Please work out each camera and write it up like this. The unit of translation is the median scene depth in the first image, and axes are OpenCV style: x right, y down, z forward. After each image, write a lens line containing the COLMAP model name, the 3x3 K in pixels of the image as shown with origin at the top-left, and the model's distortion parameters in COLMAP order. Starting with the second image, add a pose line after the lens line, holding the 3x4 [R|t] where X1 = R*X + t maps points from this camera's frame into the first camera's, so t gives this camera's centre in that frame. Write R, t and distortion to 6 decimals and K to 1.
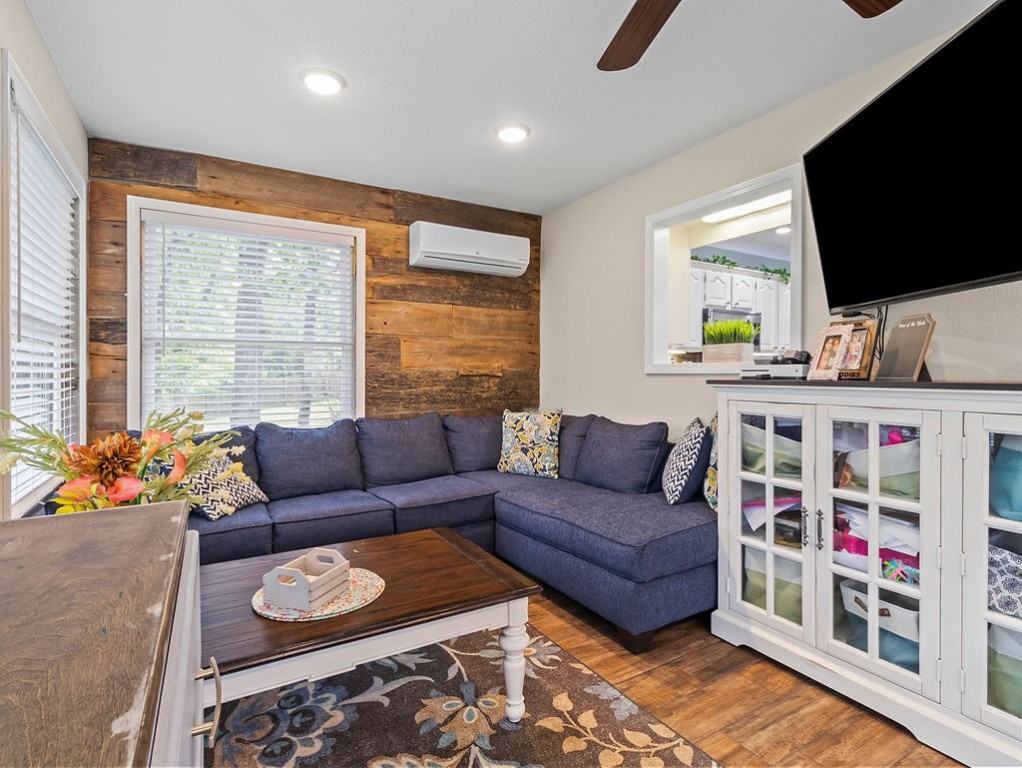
lens RADIAL K [[528.6, 0, 519.1], [0, 528.6, 376.4], [0, 0, 1]] dist [0.004108, 0.001008]
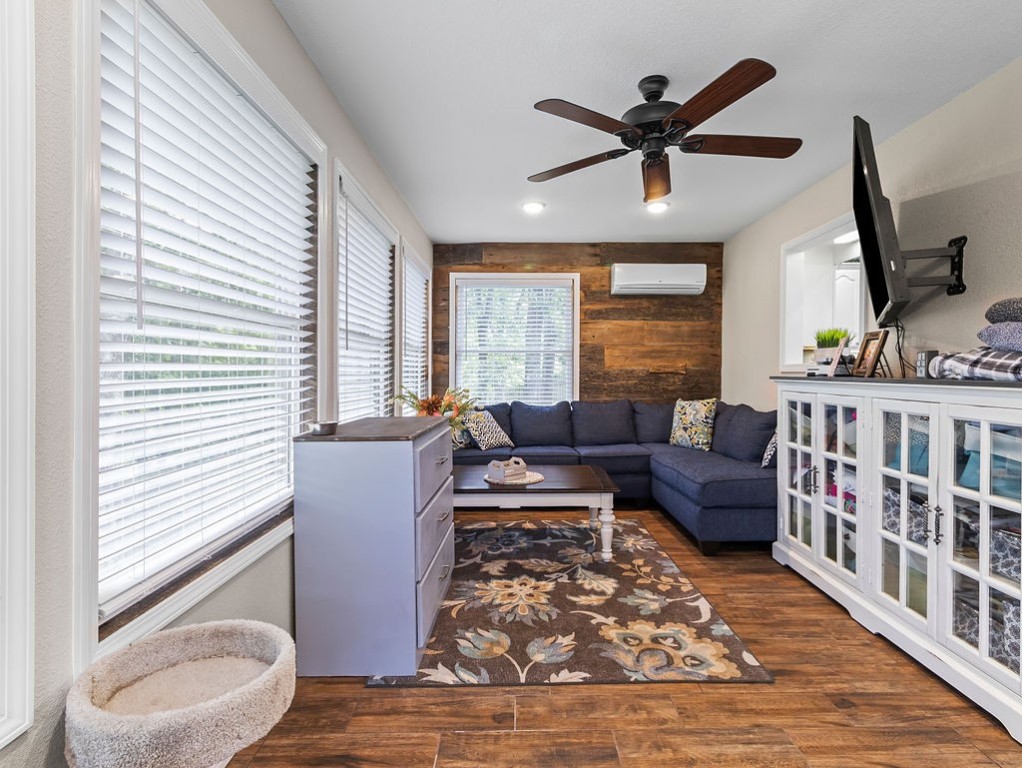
lens RADIAL K [[528.6, 0, 519.1], [0, 528.6, 376.4], [0, 0, 1]] dist [0.004108, 0.001008]
pose [[0.856213, 0.007437, -0.516569, 0.339732], [-0.005214, 0.999970, 0.005755, 0.001442], [0.516596, -0.002234, 0.856226, -0.361635]]
